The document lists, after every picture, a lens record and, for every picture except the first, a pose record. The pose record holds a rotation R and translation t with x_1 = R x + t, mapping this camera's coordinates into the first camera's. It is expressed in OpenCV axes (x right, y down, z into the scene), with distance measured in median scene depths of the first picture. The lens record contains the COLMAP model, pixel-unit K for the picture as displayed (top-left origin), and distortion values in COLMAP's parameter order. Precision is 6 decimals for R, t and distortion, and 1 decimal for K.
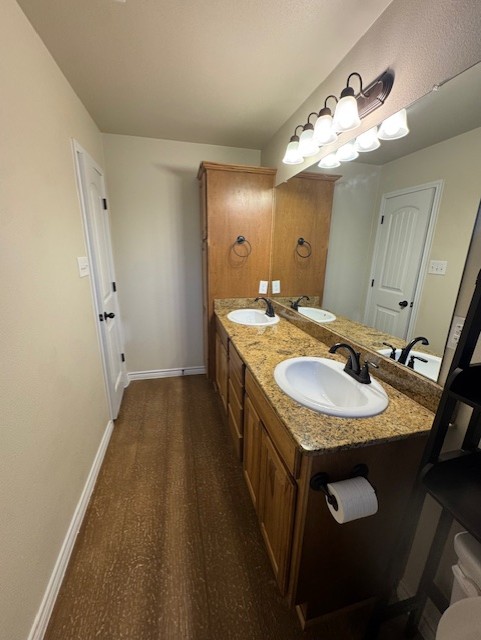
lens RADIAL K [[255.1, 0, 240.4], [0, 255.1, 321.1], [0, 0, 1]] dist [-0.003505, -0.000215]
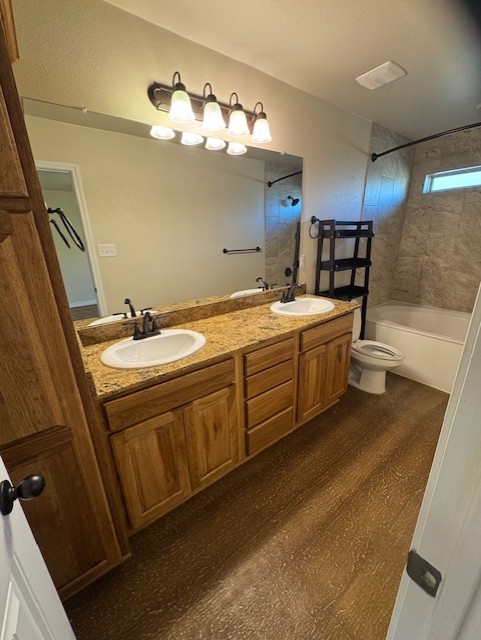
lens RADIAL K [[255.1, 0, 242.7], [0, 255.1, 319.7], [0, 0, 1]] dist [-0.003505, -0.000215]
pose [[-0.396897, -0.294143, 0.869455, -0.733300], [0.266756, 0.869408, 0.415898, -0.364066], [-0.878245, 0.397001, -0.266601, 1.294907]]
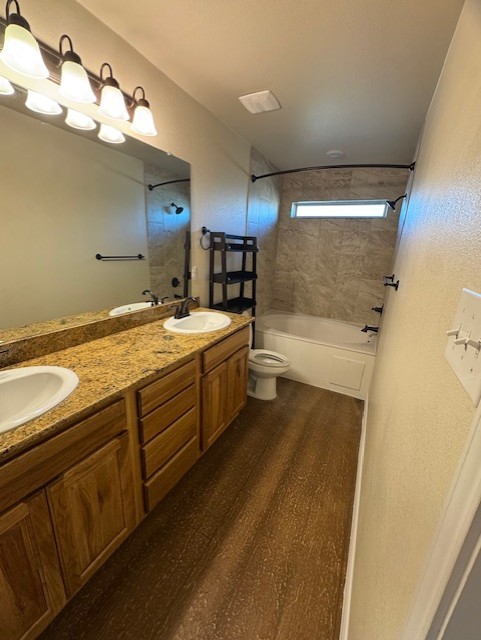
lens RADIAL K [[255.1, 0, 241.9], [0, 255.1, 319.9], [0, 0, 1]] dist [-0.003505, -0.000215]
pose [[-0.745282, -0.236989, 0.623210, -0.611528], [0.117892, 0.873133, 0.473012, -0.356175], [-0.656244, 0.425999, -0.622791, 1.268380]]
